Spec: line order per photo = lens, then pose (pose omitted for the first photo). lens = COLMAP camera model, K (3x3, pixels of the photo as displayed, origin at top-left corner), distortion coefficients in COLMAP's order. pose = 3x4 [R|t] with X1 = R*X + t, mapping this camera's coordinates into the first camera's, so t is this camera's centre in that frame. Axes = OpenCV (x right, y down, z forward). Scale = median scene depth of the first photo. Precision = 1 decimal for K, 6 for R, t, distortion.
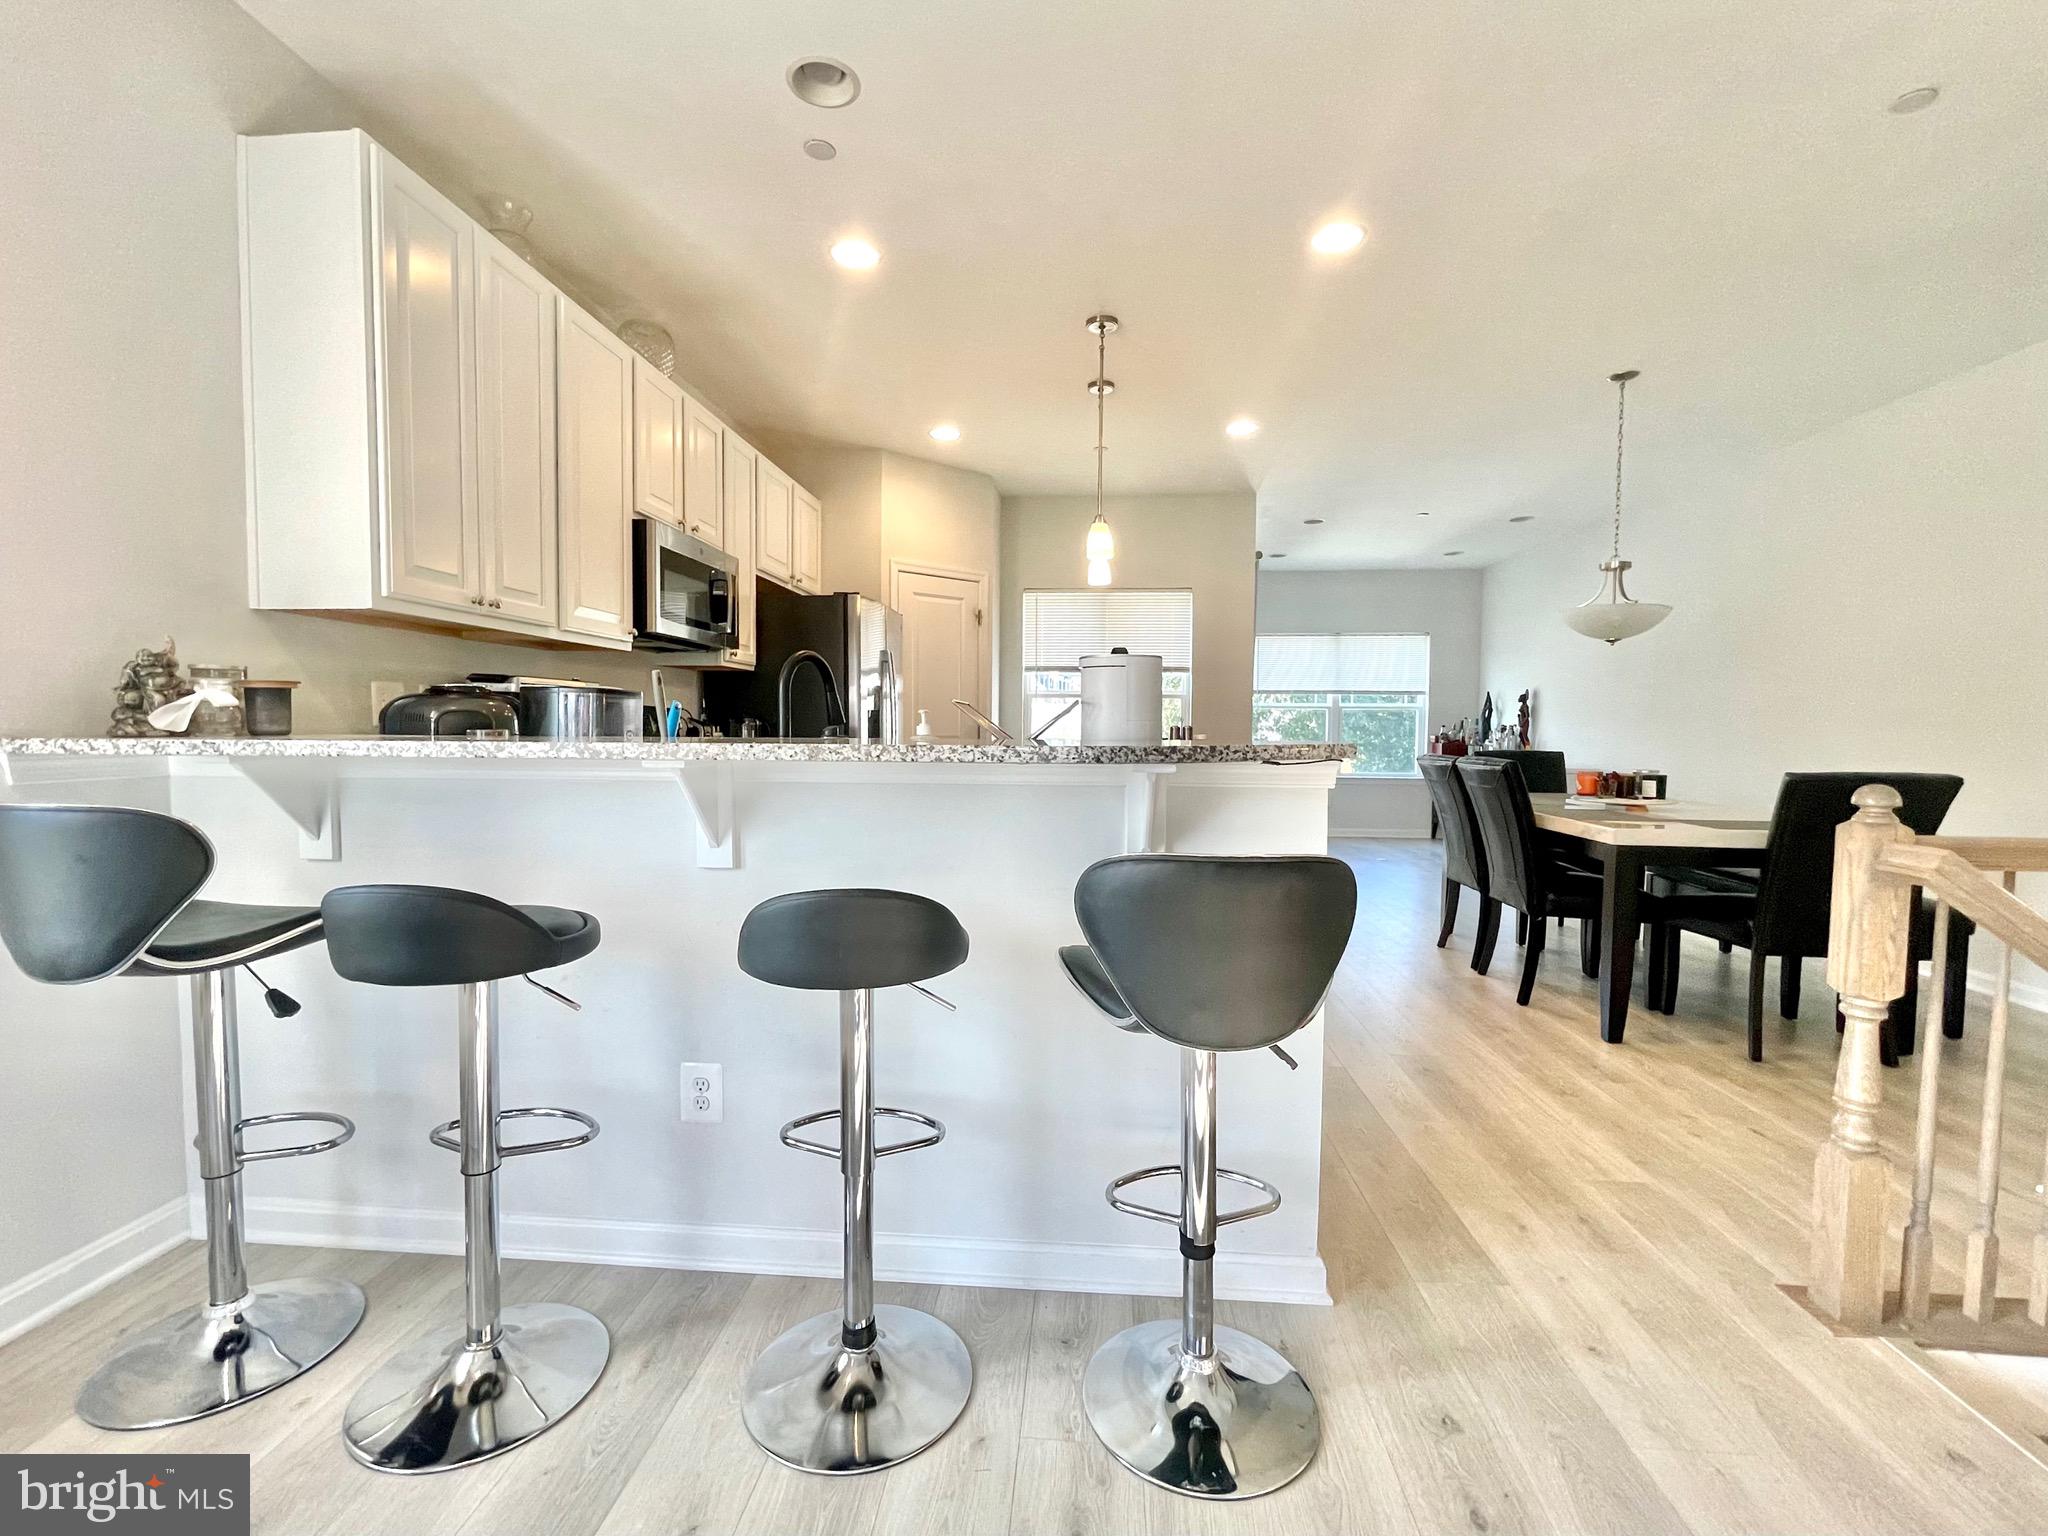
lens RADIAL K [[888.9, 0, 1020.5], [0, 888.9, 771.1], [0, 0, 1]] dist [-0.001677, -0.000262]
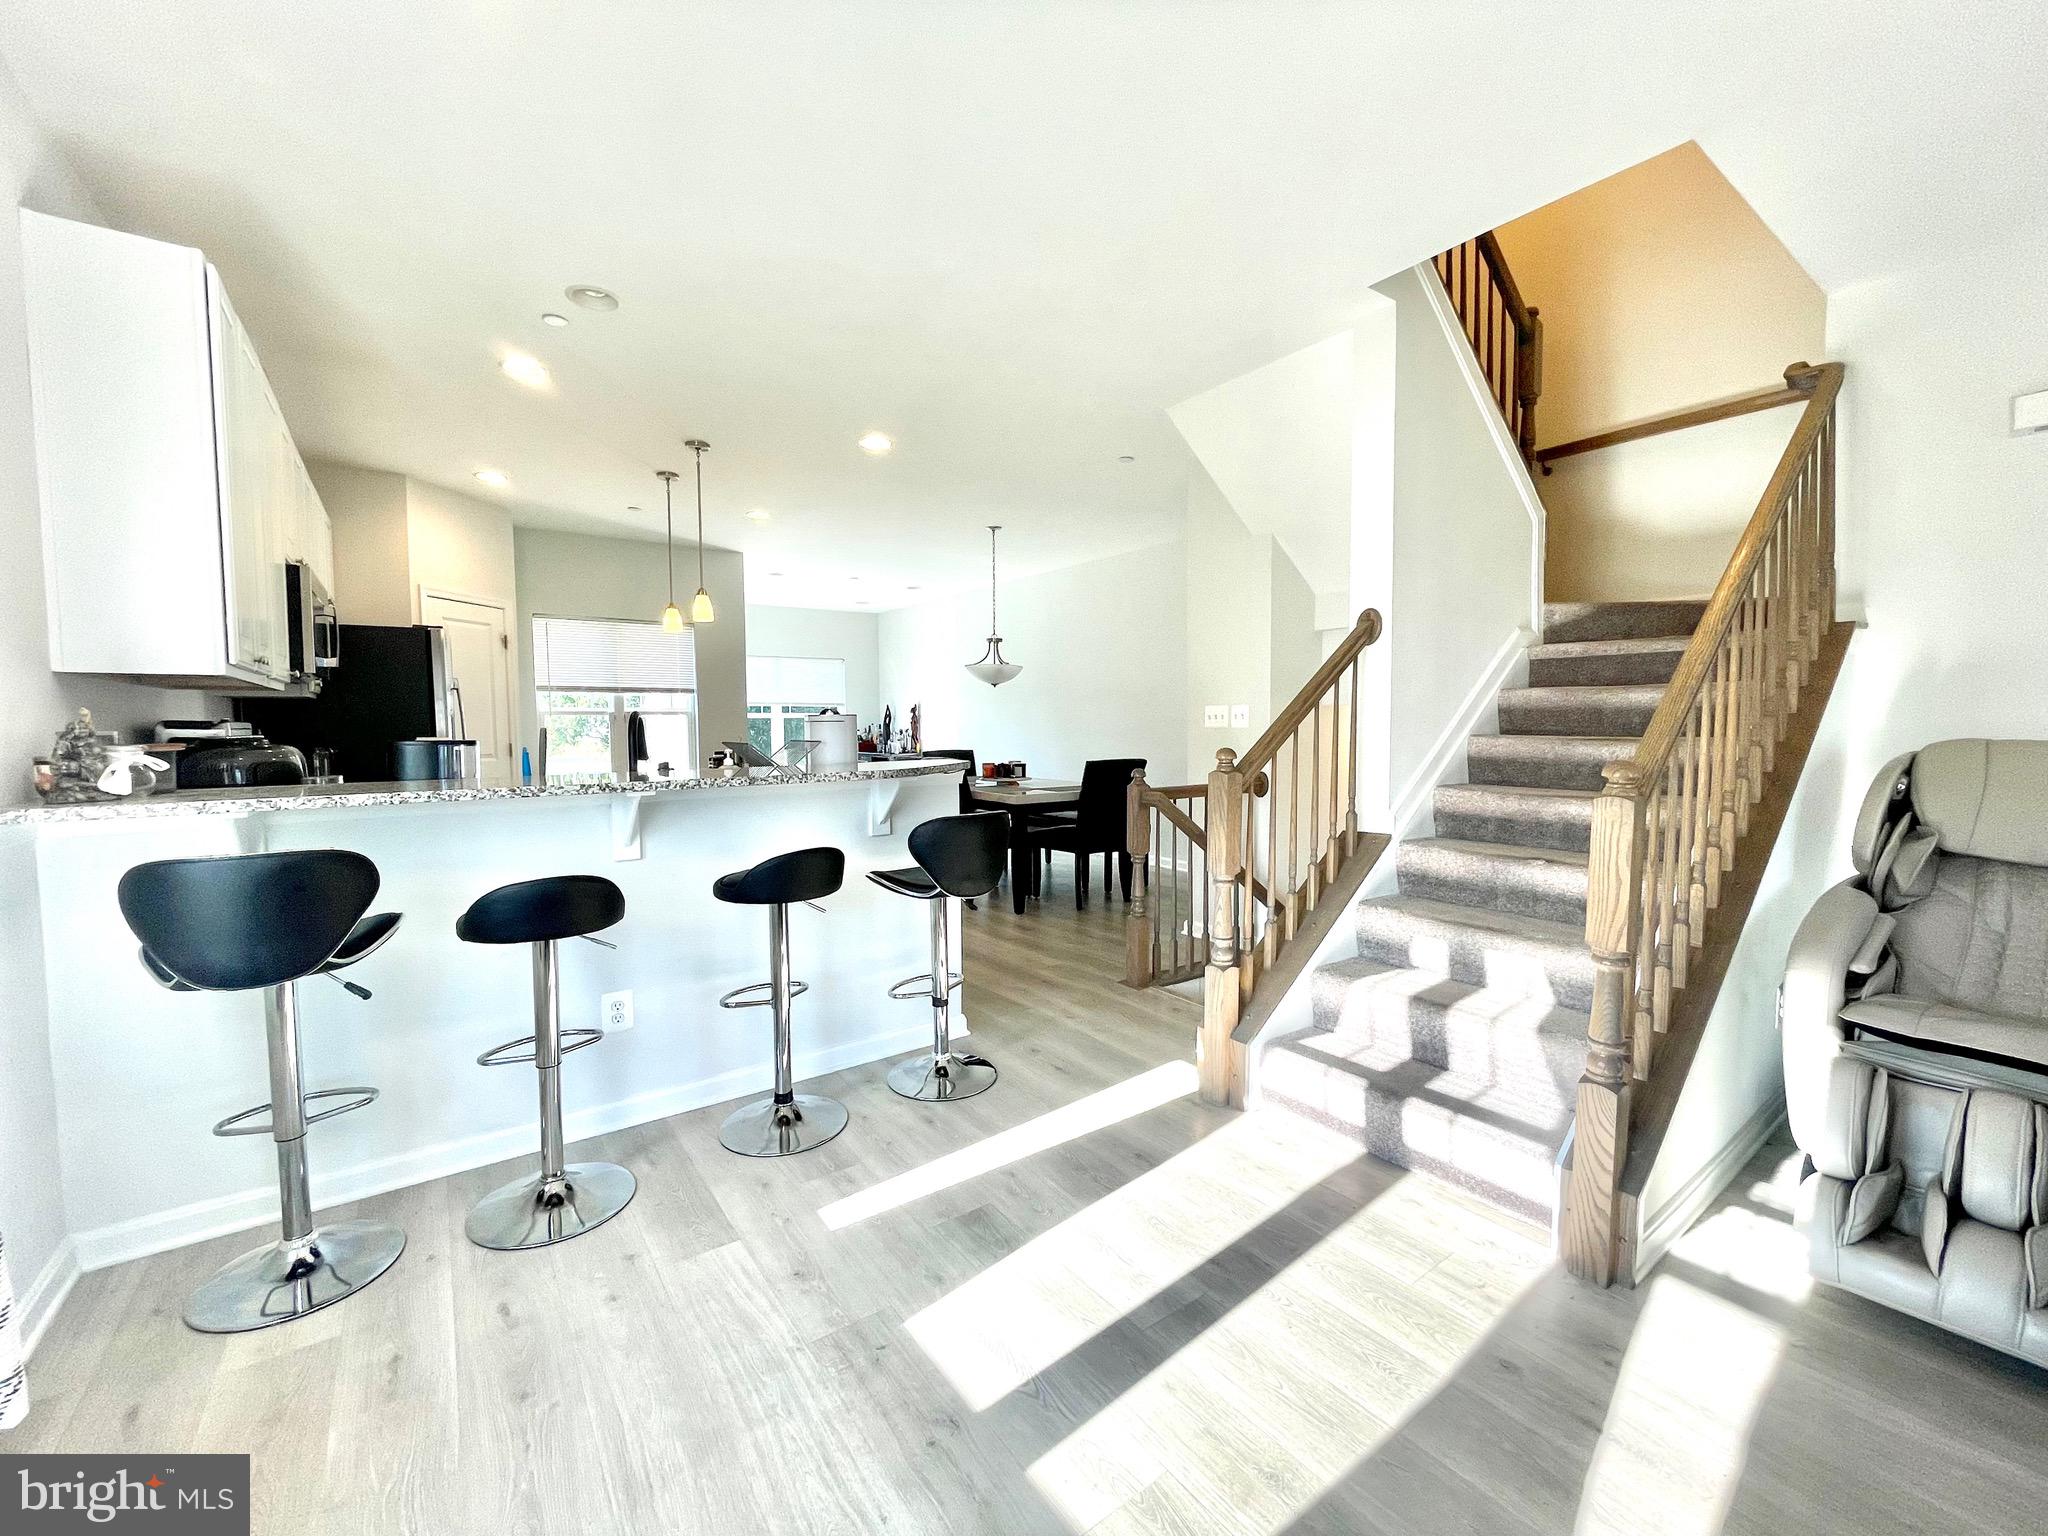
lens RADIAL K [[828.3, 0, 1029.2], [0, 828.3, 771.7], [0, 0, 1]] dist [-0.000997, -0.000013]
pose [[0.756411, -0.050610, 0.652136, -0.594326], [0.044687, 0.998671, 0.025670, -0.038703], [-0.652568, 0.009725, 0.757667, -0.424877]]
